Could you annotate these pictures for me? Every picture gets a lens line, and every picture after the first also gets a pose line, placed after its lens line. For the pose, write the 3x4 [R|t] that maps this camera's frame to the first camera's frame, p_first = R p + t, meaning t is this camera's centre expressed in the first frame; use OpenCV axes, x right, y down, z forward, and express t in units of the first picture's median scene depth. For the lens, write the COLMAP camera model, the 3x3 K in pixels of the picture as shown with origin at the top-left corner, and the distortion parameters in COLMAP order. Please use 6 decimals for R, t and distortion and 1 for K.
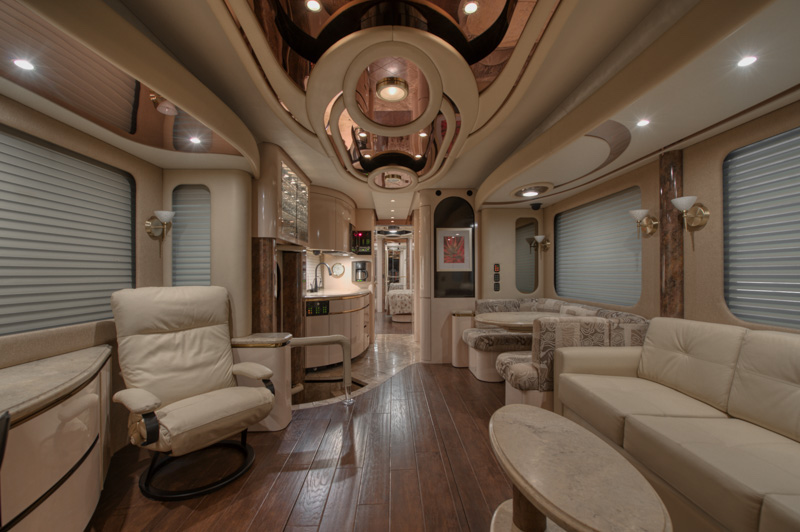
lens RADIAL K [[331.6, 0, 403.2], [0, 331.6, 272.3], [0, 0, 1]] dist [-0.016669, -0.000309]
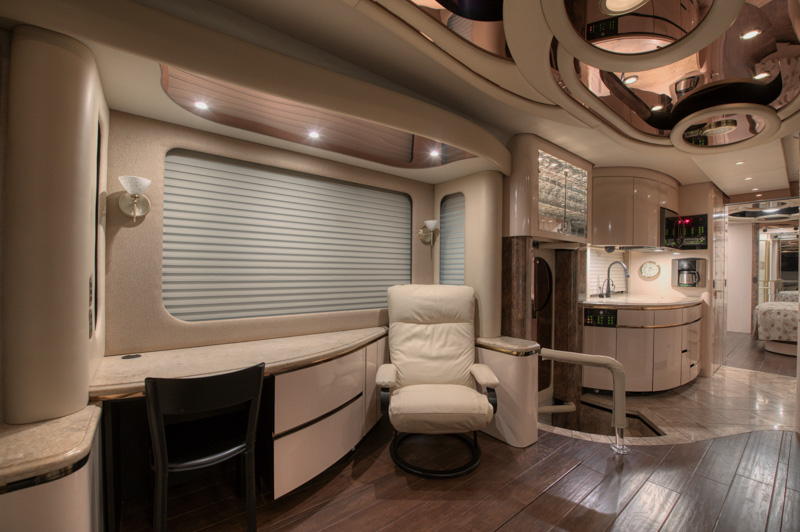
lens RADIAL K [[326.8, 0, 403.0], [0, 326.8, 271.5], [0, 0, 1]] dist [-0.014123, -0.003821]
pose [[0.592128, 0.011521, -0.805762, 0.143115], [-0.009839, 0.999927, 0.007067, -0.008700], [0.805784, 0.003743, 0.592198, 0.197533]]
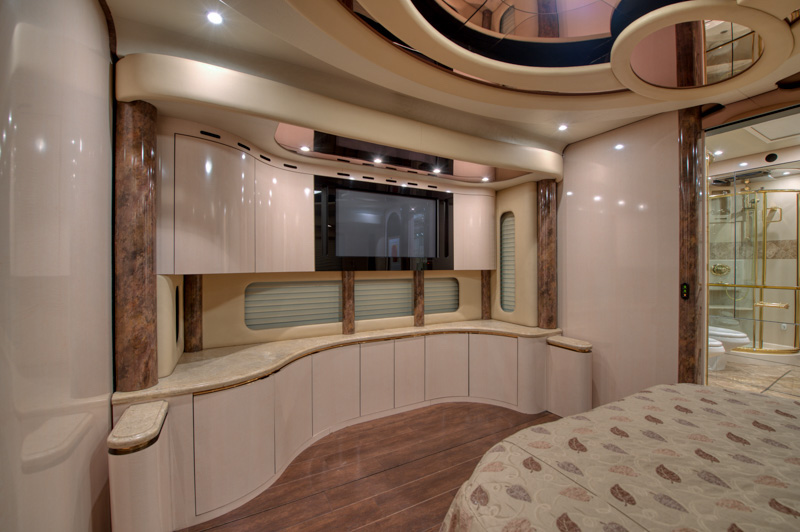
lens RADIAL K [[322.1, 0, 400.0], [0, 322.1, 266.0], [0, 0, 1]] dist [-0.011072, -0.005337]
pose [[0.450974, 0.008954, -0.892492, 0.148230], [-0.000697, 0.999953, 0.009680, -0.021317], [0.892537, -0.003743, 0.450959, 2.763551]]
